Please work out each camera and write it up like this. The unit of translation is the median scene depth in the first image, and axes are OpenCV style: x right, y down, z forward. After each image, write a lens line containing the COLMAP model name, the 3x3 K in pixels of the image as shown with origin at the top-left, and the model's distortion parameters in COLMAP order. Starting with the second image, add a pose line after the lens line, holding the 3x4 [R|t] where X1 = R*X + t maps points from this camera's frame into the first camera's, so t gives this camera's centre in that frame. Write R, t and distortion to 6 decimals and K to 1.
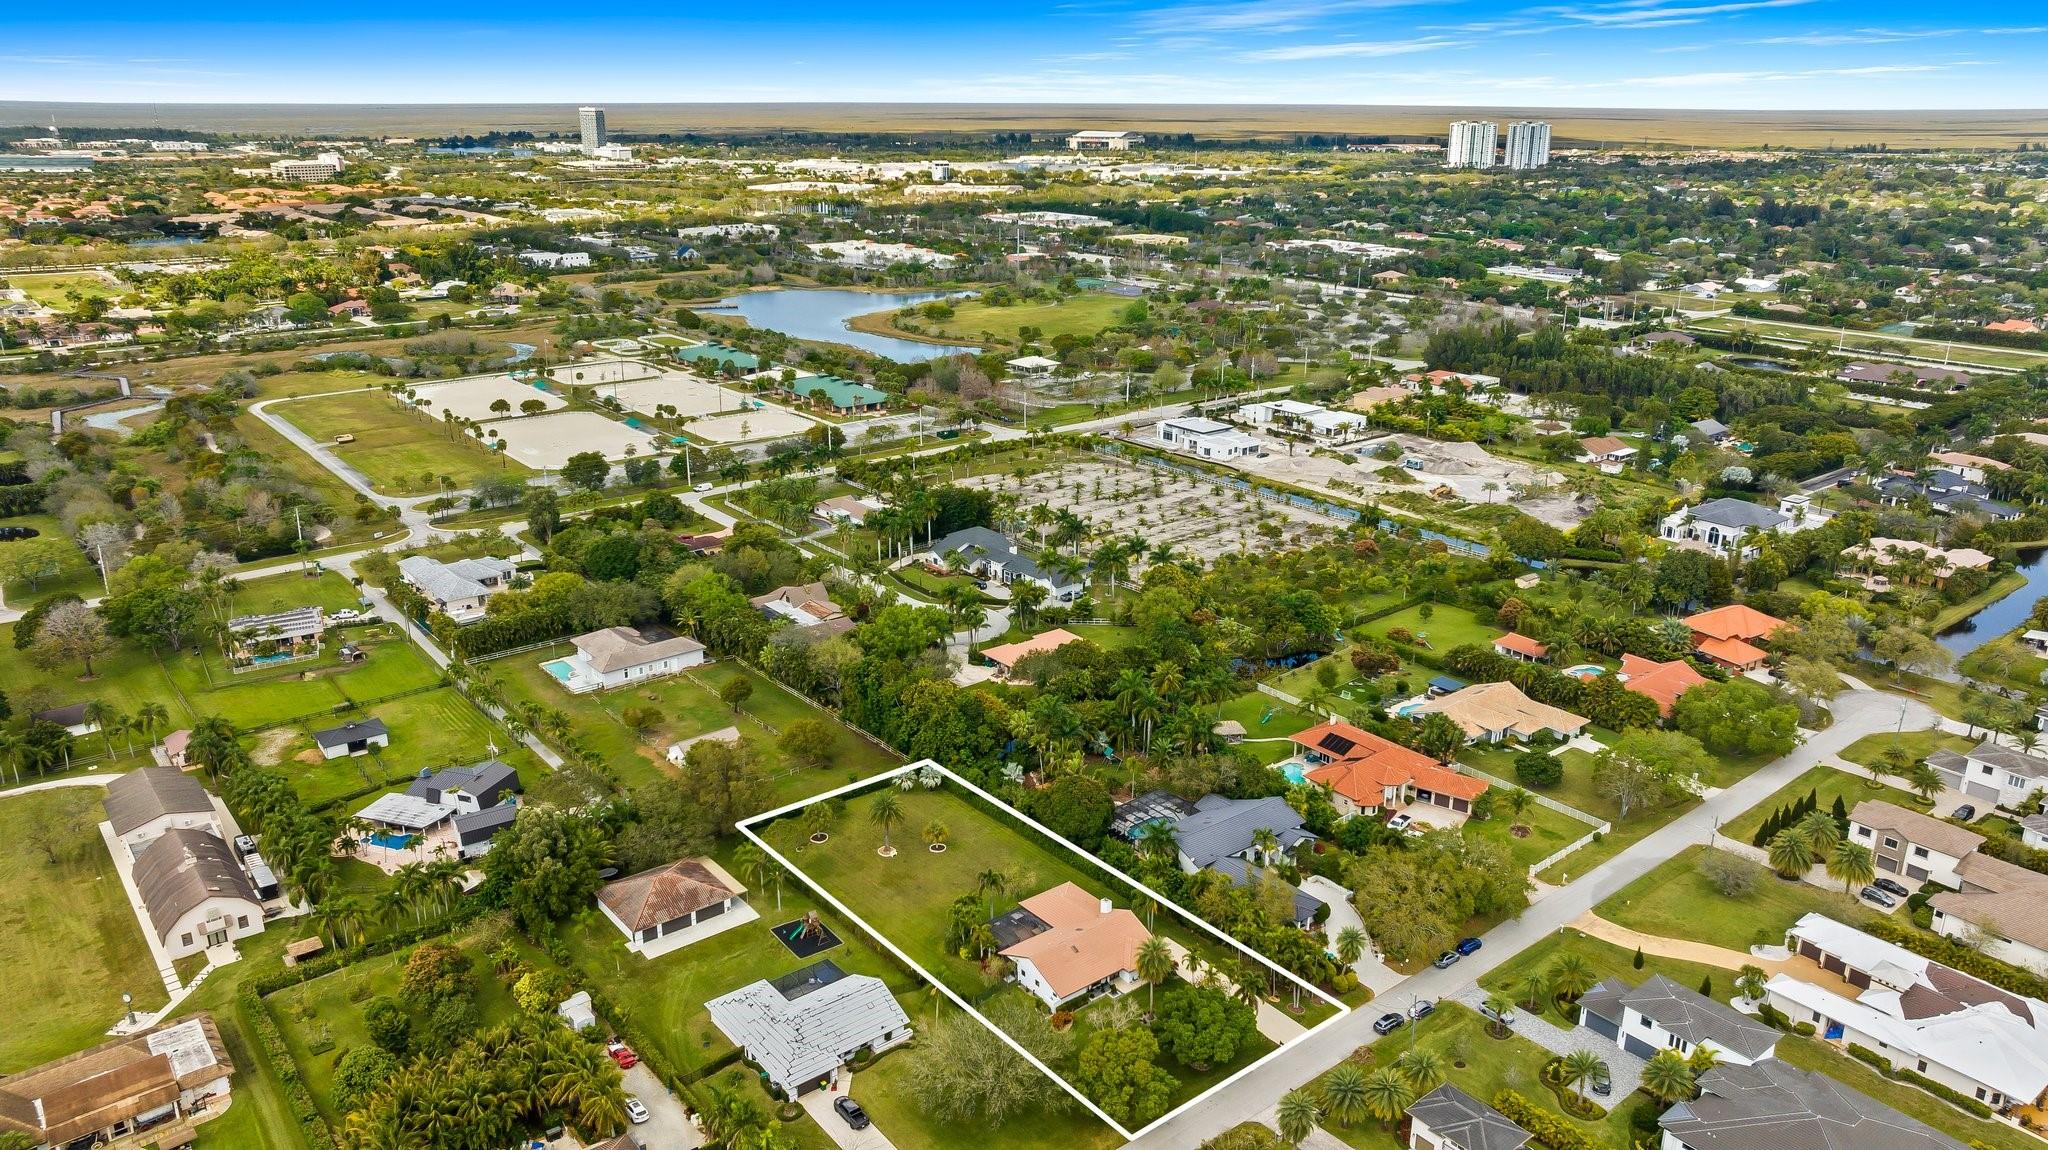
lens RADIAL K [[1447.9, 0, 1024.0], [0, 1447.9, 575.0], [0, 0, 1]] dist [-0.022607, -0.000784]
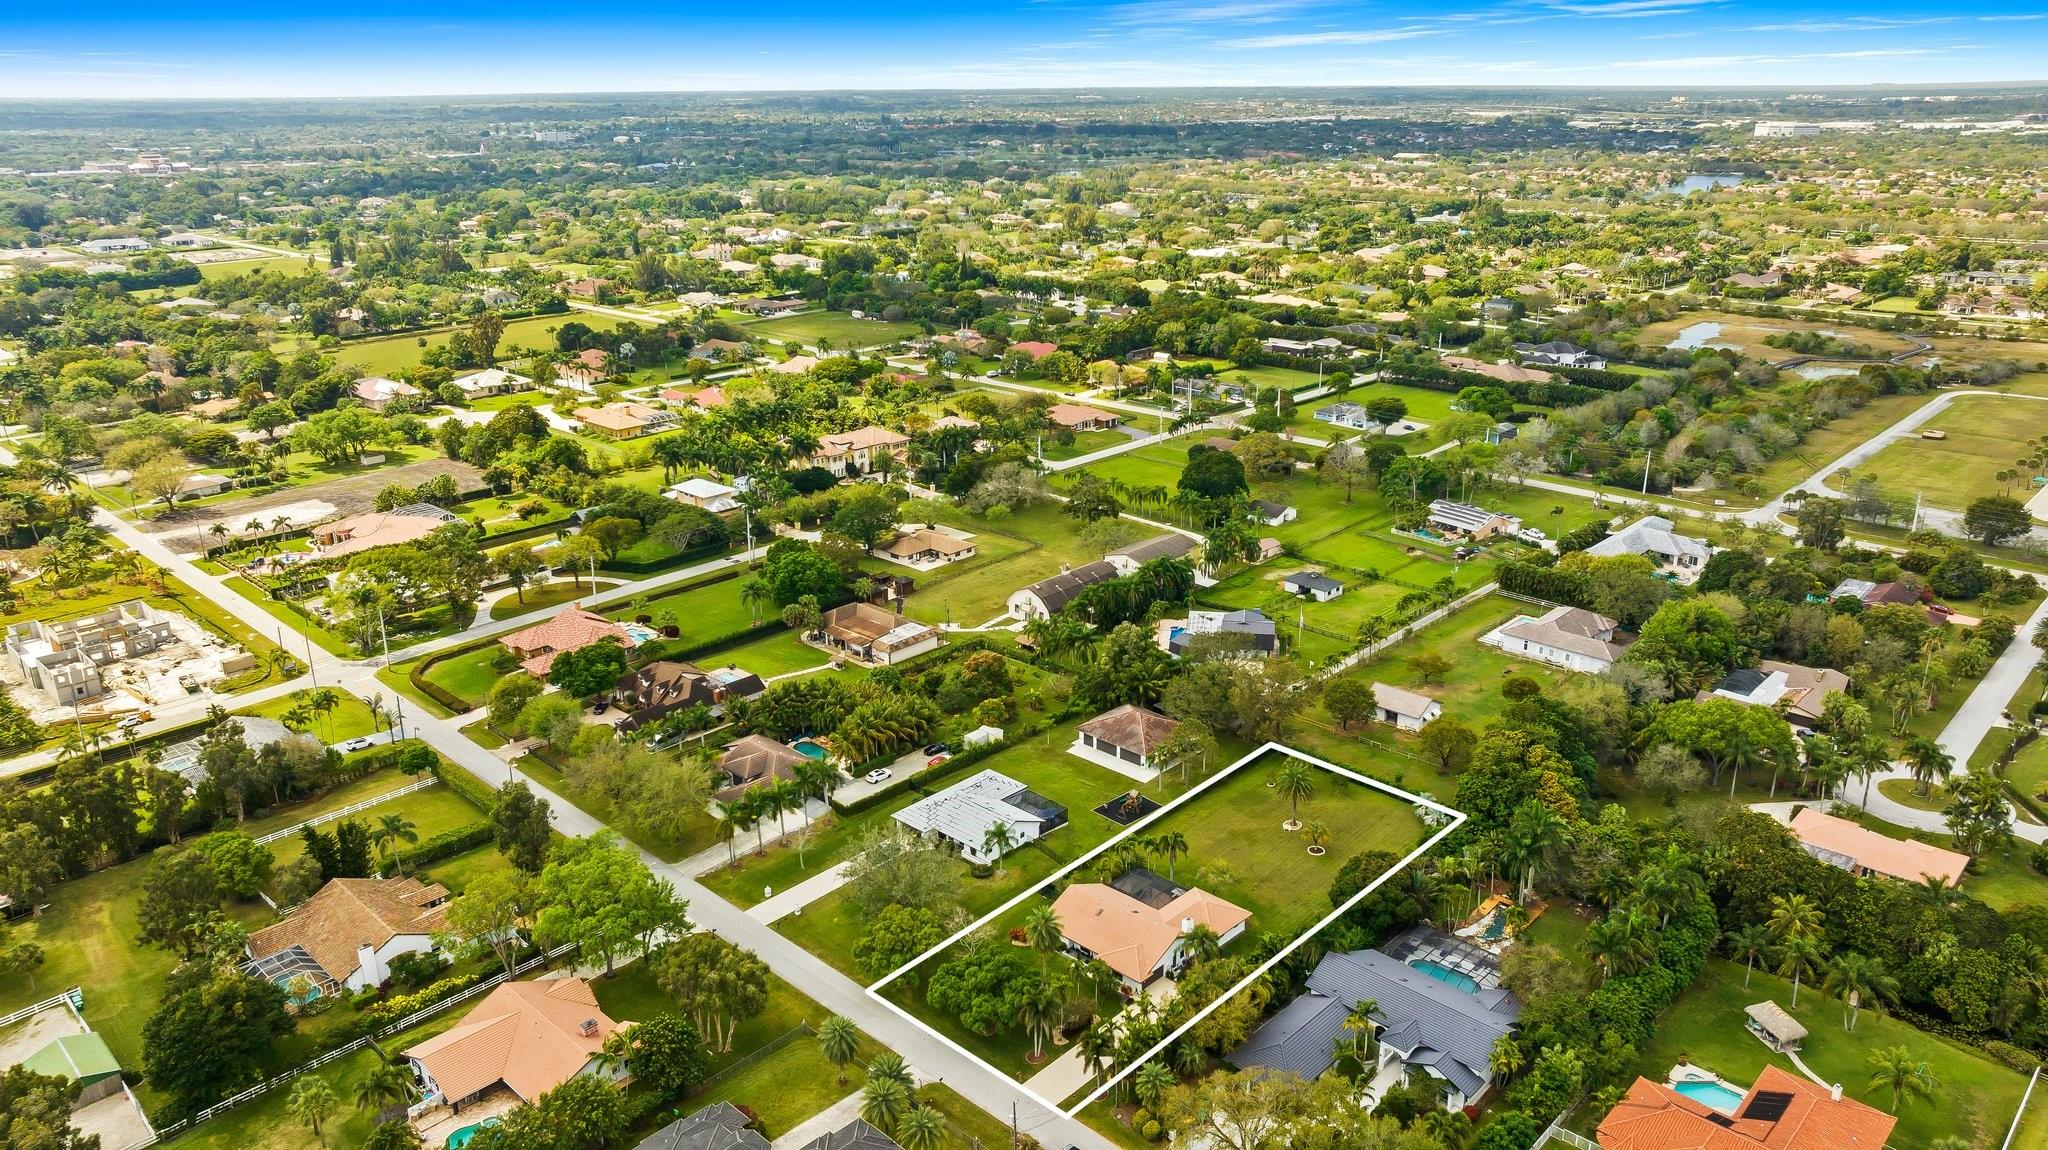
lens RADIAL K [[1427.2, 0, 1024.0], [0, 1427.2, 575.0], [0, 0, 1]] dist [-0.006922, -0.001780]
pose [[0.133824, 0.322305, -0.937129, 0.518458], [-0.306208, 0.912810, 0.270213, -0.120786], [0.942512, 0.250795, 0.220848, 0.398348]]
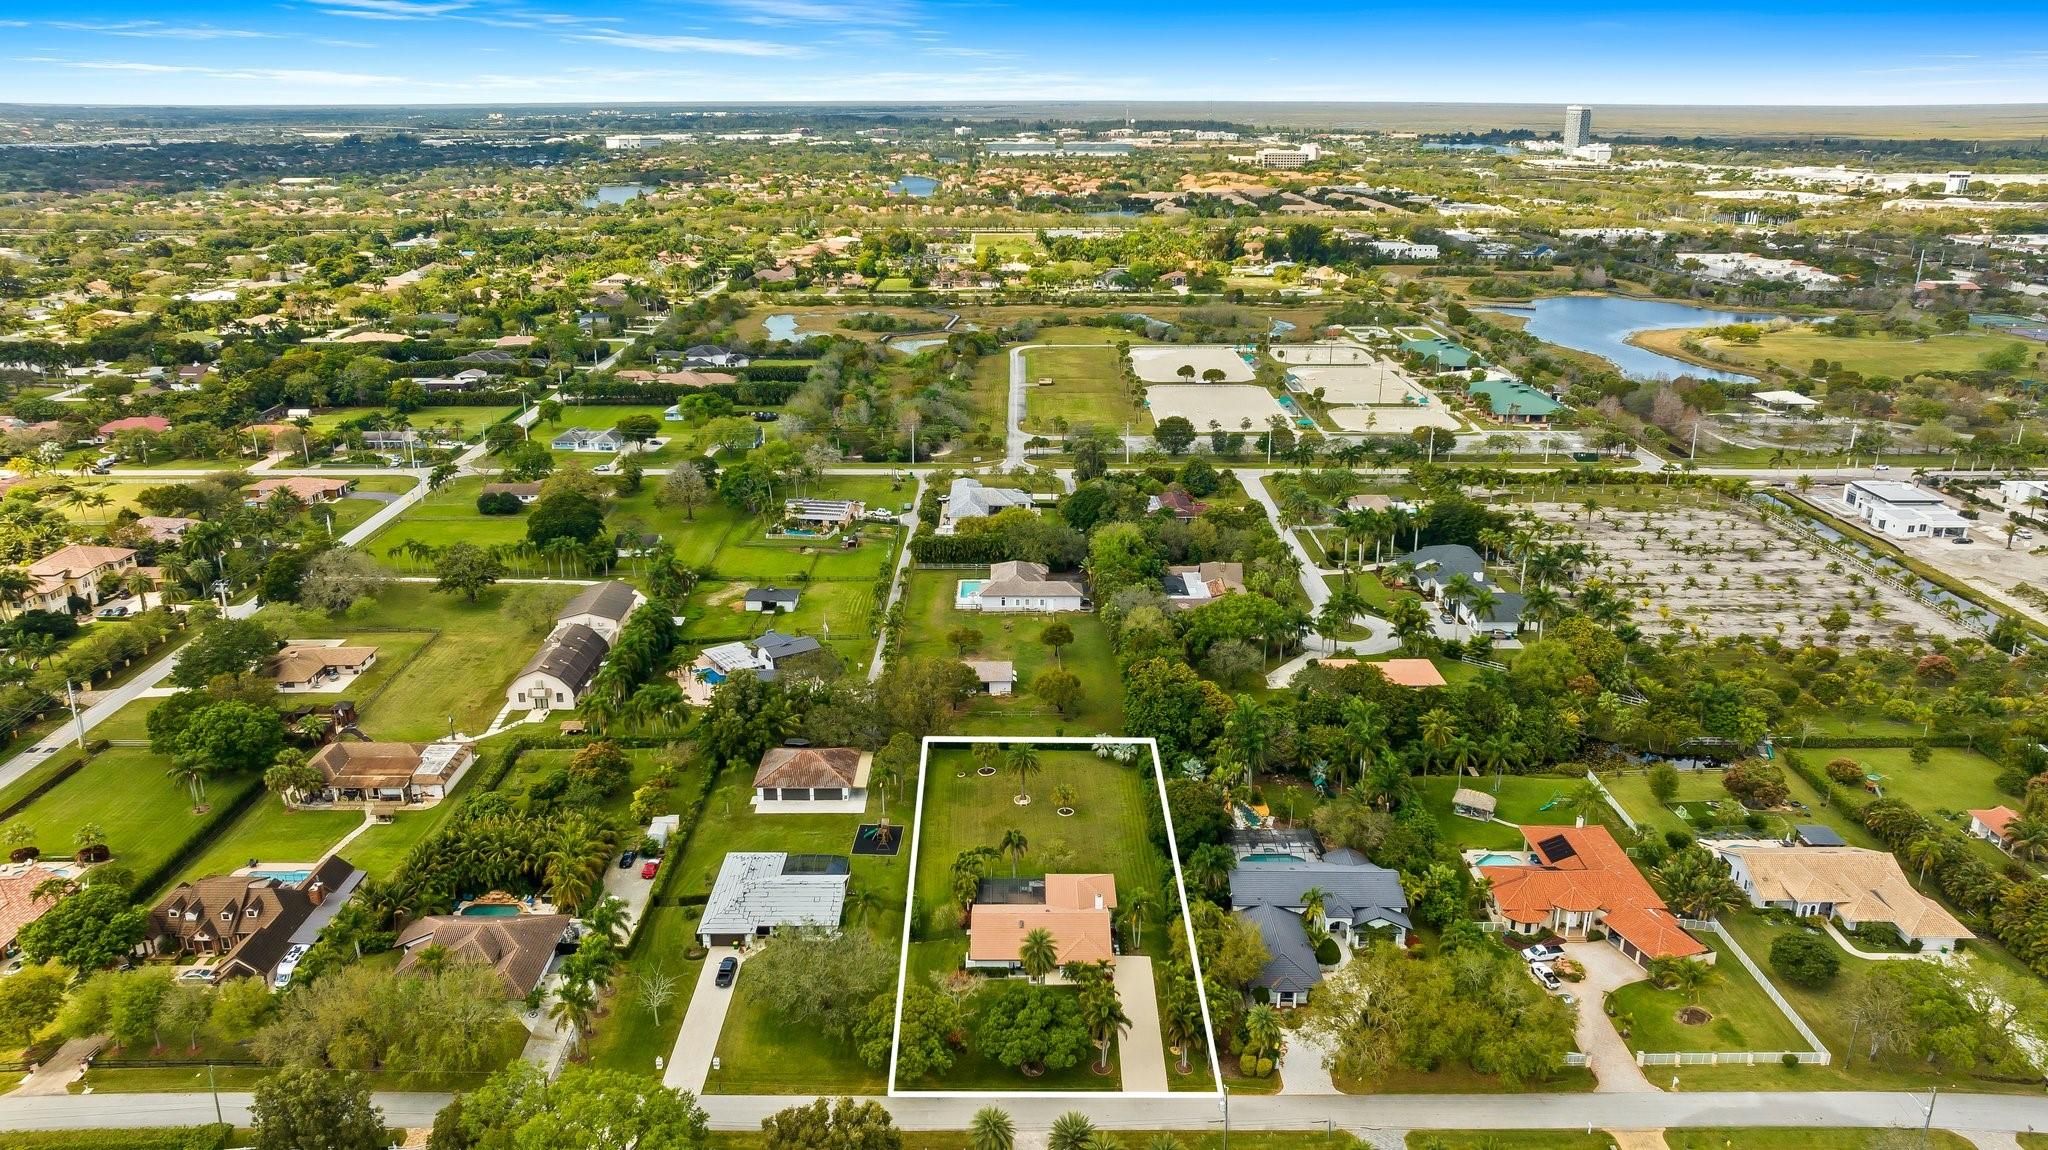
lens RADIAL K [[1456.2, 0, 1015.5], [0, 1456.2, 524.7], [0, 0, 1]] dist [-0.012373, -0.004927]
pose [[0.779986, 0.175922, -0.600561, 0.344431], [-0.196170, 0.980038, 0.032303, -0.023967], [0.594255, 0.092616, 0.798927, 0.103636]]
